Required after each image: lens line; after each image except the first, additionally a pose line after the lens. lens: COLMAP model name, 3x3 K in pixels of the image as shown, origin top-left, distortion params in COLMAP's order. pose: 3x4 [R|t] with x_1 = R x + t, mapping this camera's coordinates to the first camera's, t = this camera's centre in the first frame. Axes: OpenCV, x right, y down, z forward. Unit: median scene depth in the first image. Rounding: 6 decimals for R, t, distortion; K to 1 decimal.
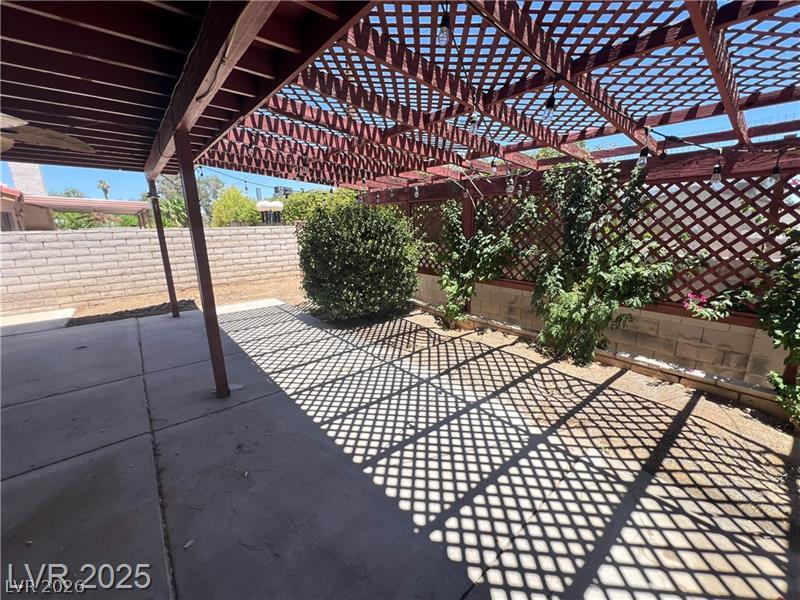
lens RADIAL K [[320.2, 0, 398.6], [0, 320.2, 298.0], [0, 0, 1]] dist [-0.002533, 0.000633]
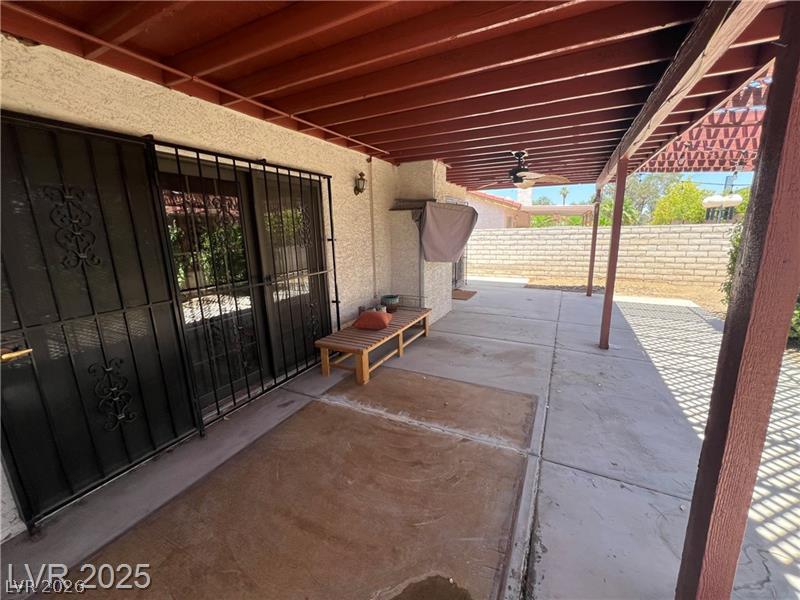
lens RADIAL K [[319.9, 0, 403.6], [0, 319.9, 291.3], [0, 0, 1]] dist [0.015613, 0.000153]
pose [[0.391593, 0.181640, -0.902032, 0.207488], [-0.195512, 0.974362, 0.111329, 0.051067], [0.899127, 0.132762, 0.417066, -0.245517]]
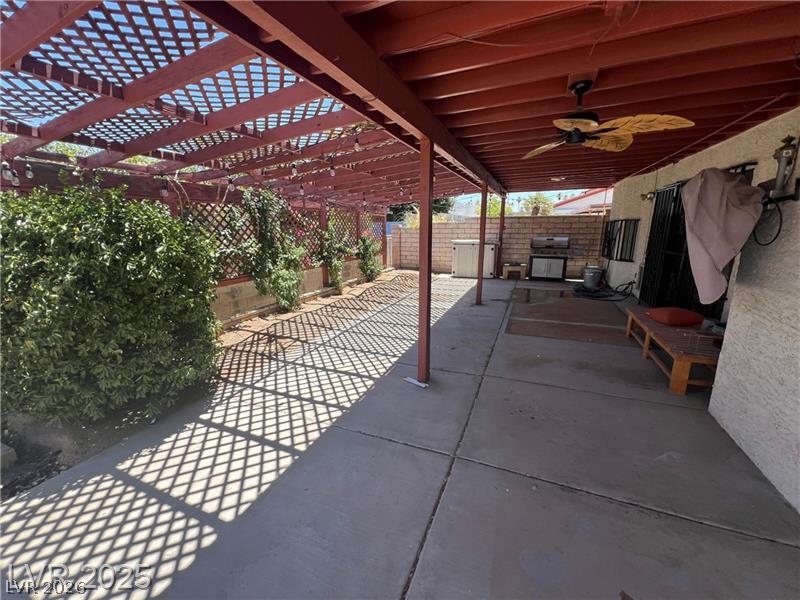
lens RADIAL K [[320.2, 0, 398.6], [0, 320.2, 298.0], [0, 0, 1]] dist [-0.002533, 0.000633]
pose [[-0.454473, -0.182099, 0.871948, -0.908559], [0.217947, 0.926395, 0.307067, -0.202180], [-0.863686, 0.329593, -0.381334, 0.902144]]
